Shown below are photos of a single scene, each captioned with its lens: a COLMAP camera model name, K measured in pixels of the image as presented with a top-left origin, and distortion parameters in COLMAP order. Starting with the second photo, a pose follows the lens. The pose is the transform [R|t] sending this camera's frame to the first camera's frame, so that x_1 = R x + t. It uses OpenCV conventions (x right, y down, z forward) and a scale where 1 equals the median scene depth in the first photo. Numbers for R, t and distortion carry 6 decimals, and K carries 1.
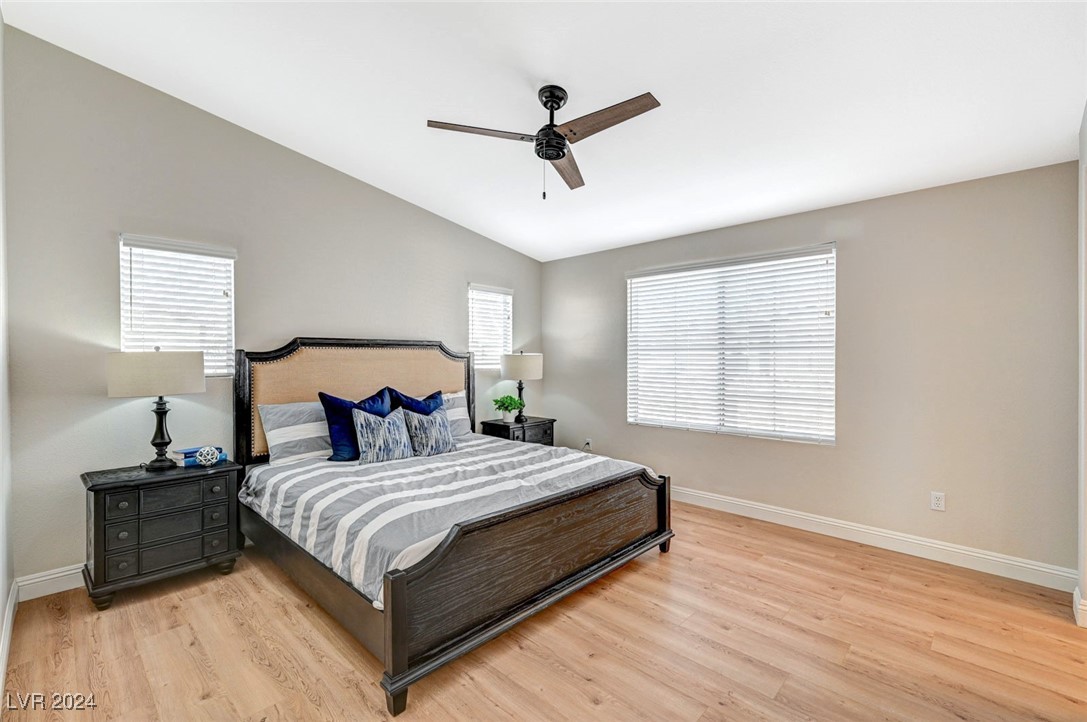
lens RADIAL K [[473.1, 0, 544.1], [0, 473.1, 357.1], [0, 0, 1]] dist [0.023822, 0.000119]
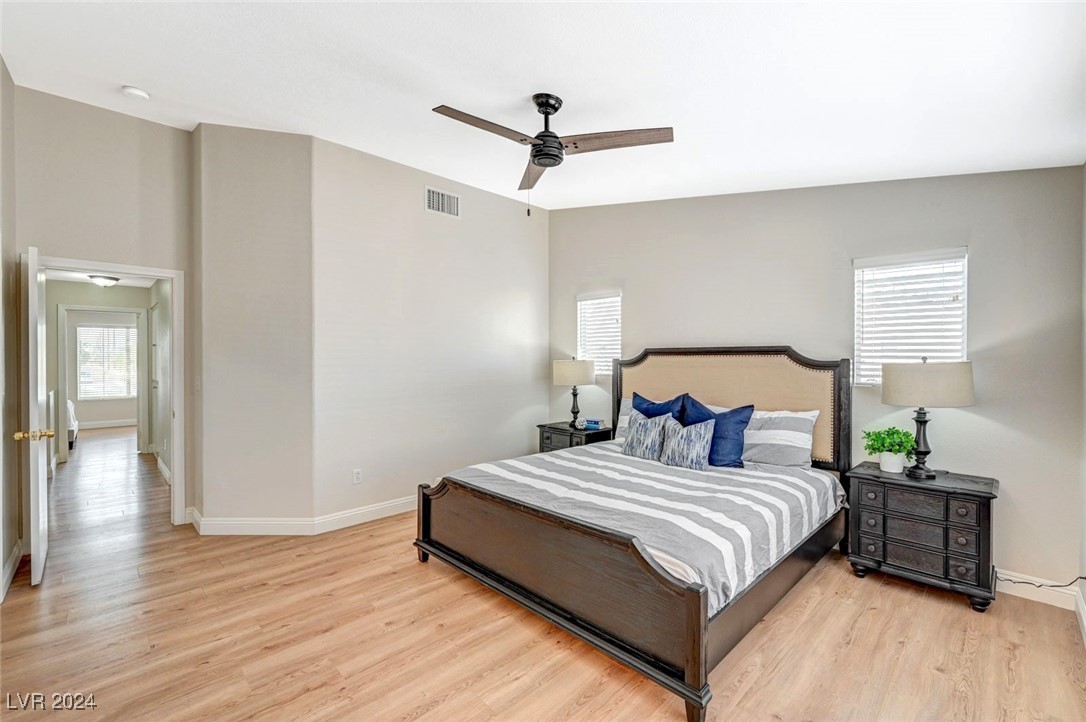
lens RADIAL K [[459.1, 0, 544.9], [0, 459.1, 364.7], [0, 0, 1]] dist [-0.019610, -0.000060]
pose [[-0.026137, 0.004443, -0.999649, 0.702637], [-0.014344, 0.999885, 0.004819, 0.000774], [0.999555, 0.014465, -0.026070, 0.762835]]
